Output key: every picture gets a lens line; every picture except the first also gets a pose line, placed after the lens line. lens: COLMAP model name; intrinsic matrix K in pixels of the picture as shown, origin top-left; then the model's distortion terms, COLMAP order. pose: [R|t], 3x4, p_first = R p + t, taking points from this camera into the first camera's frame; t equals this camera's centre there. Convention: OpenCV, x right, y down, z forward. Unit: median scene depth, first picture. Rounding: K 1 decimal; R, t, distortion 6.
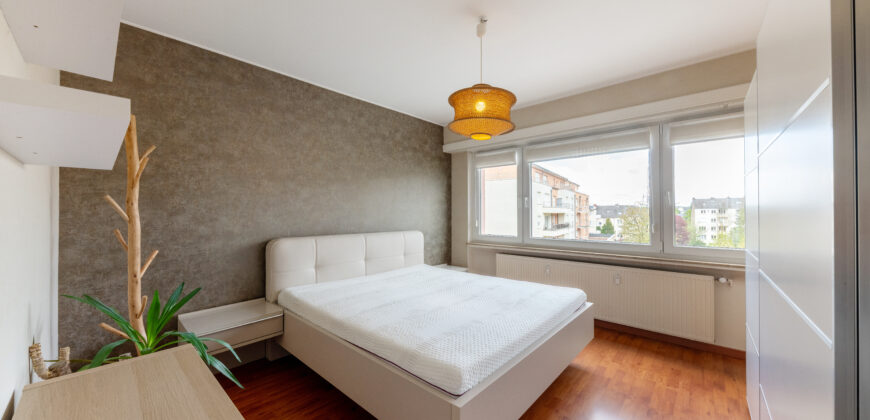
lens RADIAL K [[306.5, 0, 433.1], [0, 306.5, 210.6], [0, 0, 1]] dist [0.012004, -0.002583]
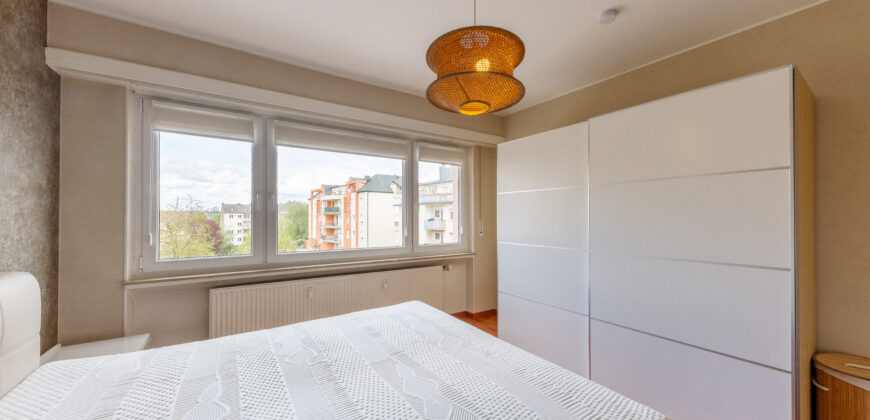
lens RADIAL K [[306.5, 0, 444.2], [0, 306.5, 215.6], [0, 0, 1]] dist [0.012004, -0.002583]
pose [[0.247638, 0.005940, 0.968835, -0.228254], [-0.007134, 0.999965, -0.004307, 0.001488], [-0.968826, -0.005845, 0.247671, 0.406901]]
